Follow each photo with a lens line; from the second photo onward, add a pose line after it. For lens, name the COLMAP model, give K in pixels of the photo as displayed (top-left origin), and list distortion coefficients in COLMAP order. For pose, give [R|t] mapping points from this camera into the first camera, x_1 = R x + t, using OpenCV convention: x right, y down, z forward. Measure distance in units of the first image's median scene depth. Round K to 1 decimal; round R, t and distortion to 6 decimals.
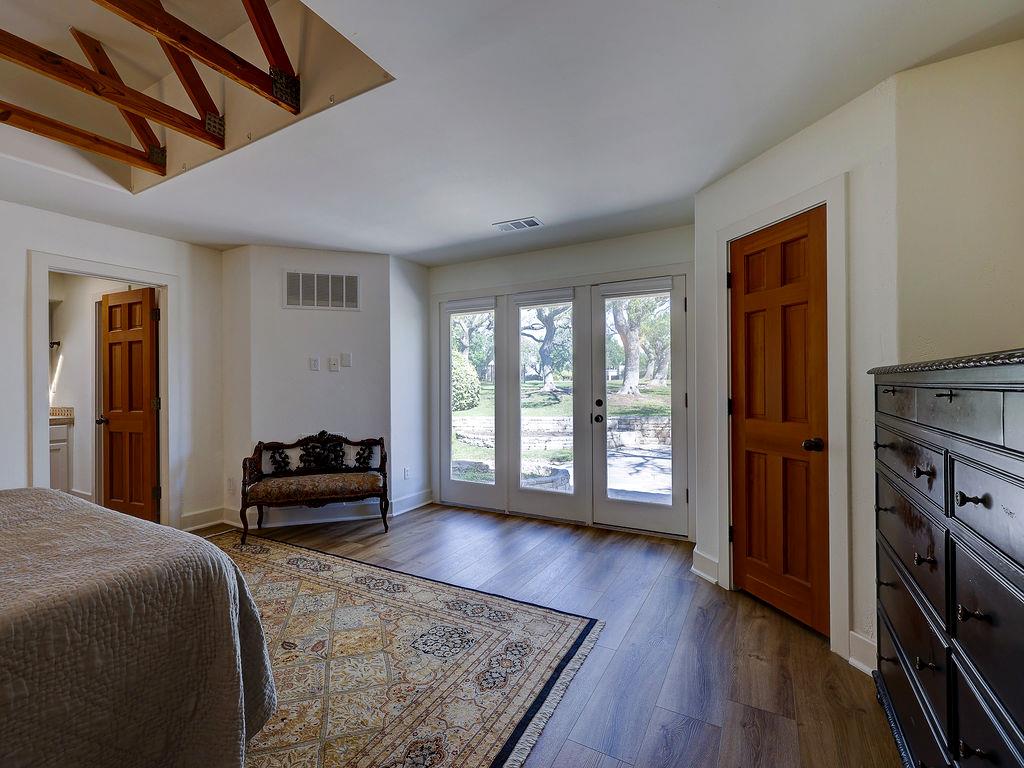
lens RADIAL K [[461.6, 0, 508.7], [0, 461.6, 383.9], [0, 0, 1]] dist [0.002541, 0.000151]
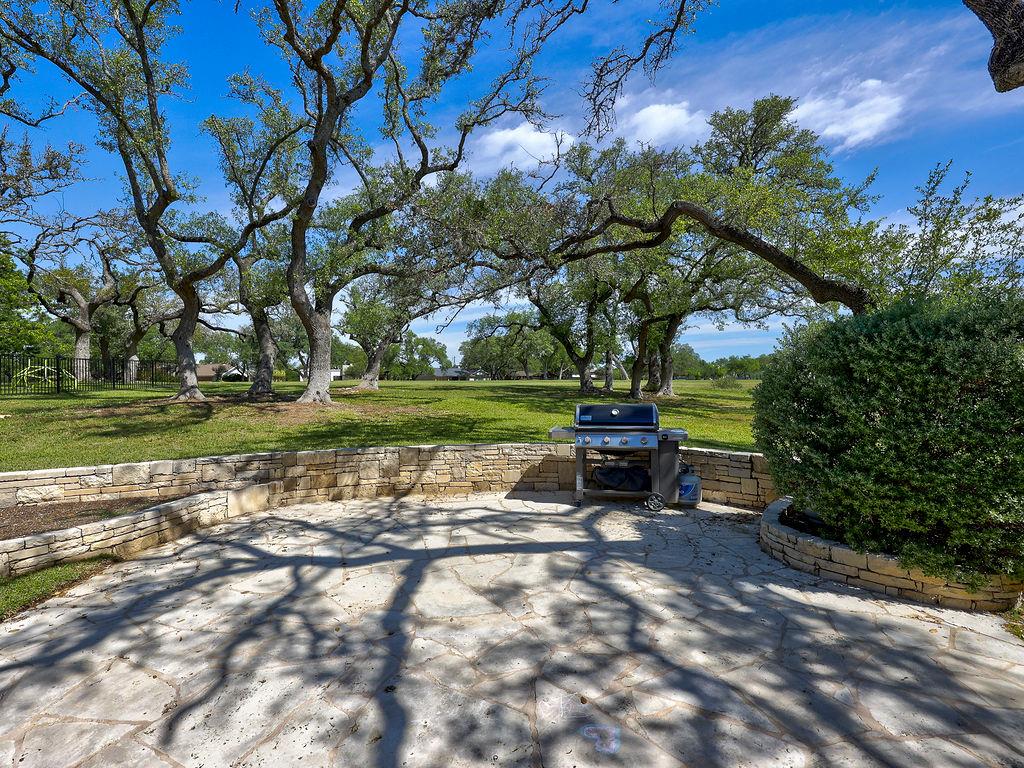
lens RADIAL K [[461.6, 0, 508.2], [0, 461.6, 382.7], [0, 0, 1]] dist [0.002541, 0.000151]
pose [[0.842607, -0.000130, 0.538529, 0.596094], [0.001838, 0.999995, -0.002636, -0.022429], [-0.538526, 0.003211, 0.842603, 1.126028]]
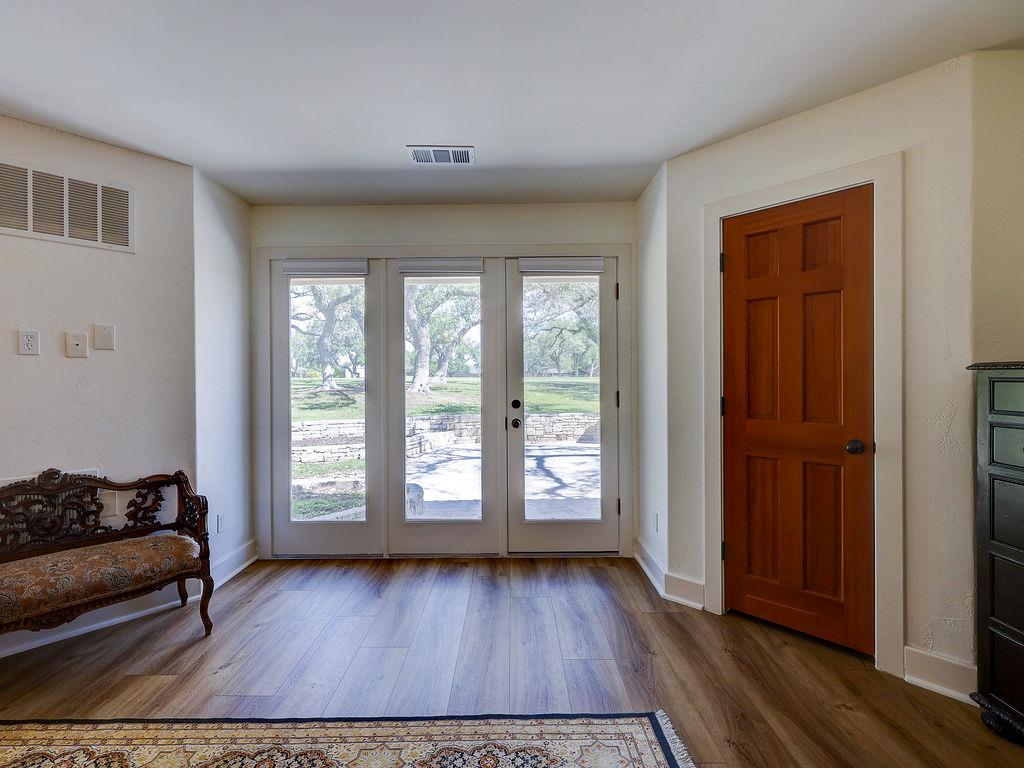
lens RADIAL K [[461.6, 0, 507.6], [0, 461.6, 381.8], [0, 0, 1]] dist [0.002541, 0.000151]
pose [[0.874493, -0.001253, 0.485037, -0.215732], [0.000693, 0.999999, 0.001333, 0.000942], [-0.485038, -0.000829, 0.874492, 0.303308]]
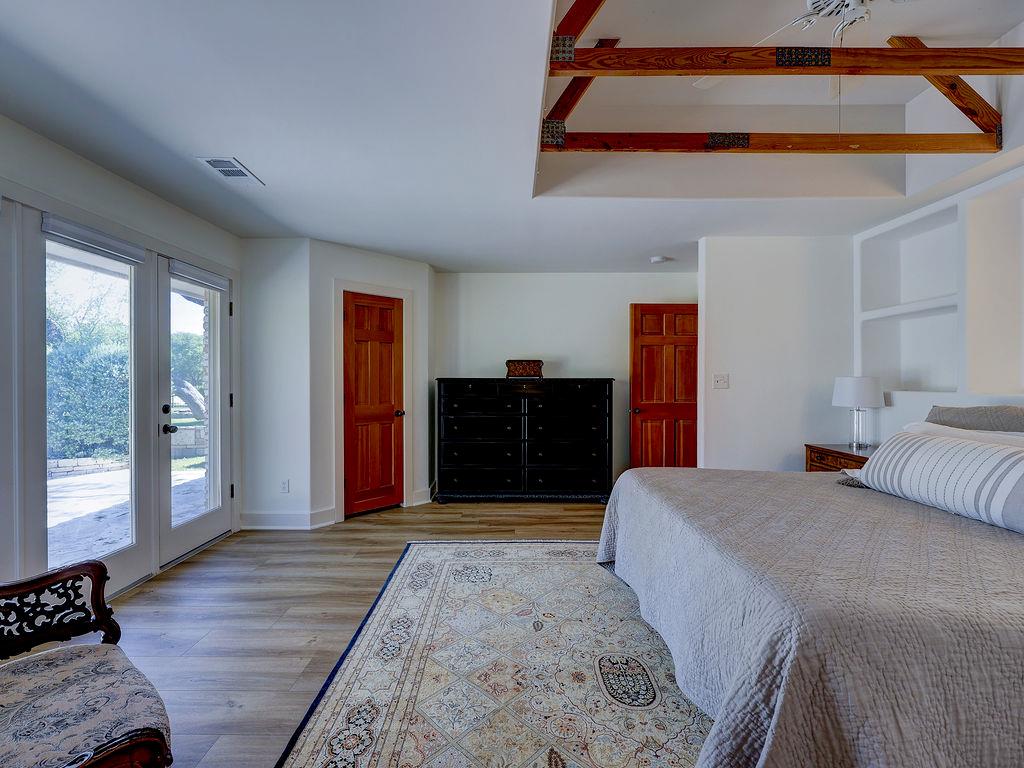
lens RADIAL K [[461.6, 0, 506.7], [0, 461.6, 381.7], [0, 0, 1]] dist [0.002541, 0.000151]
pose [[-0.485160, 0.009997, 0.874368, -0.779465], [0.007416, 0.999946, -0.007318, 0.005518], [-0.874394, 0.002934, -0.485208, 0.893369]]
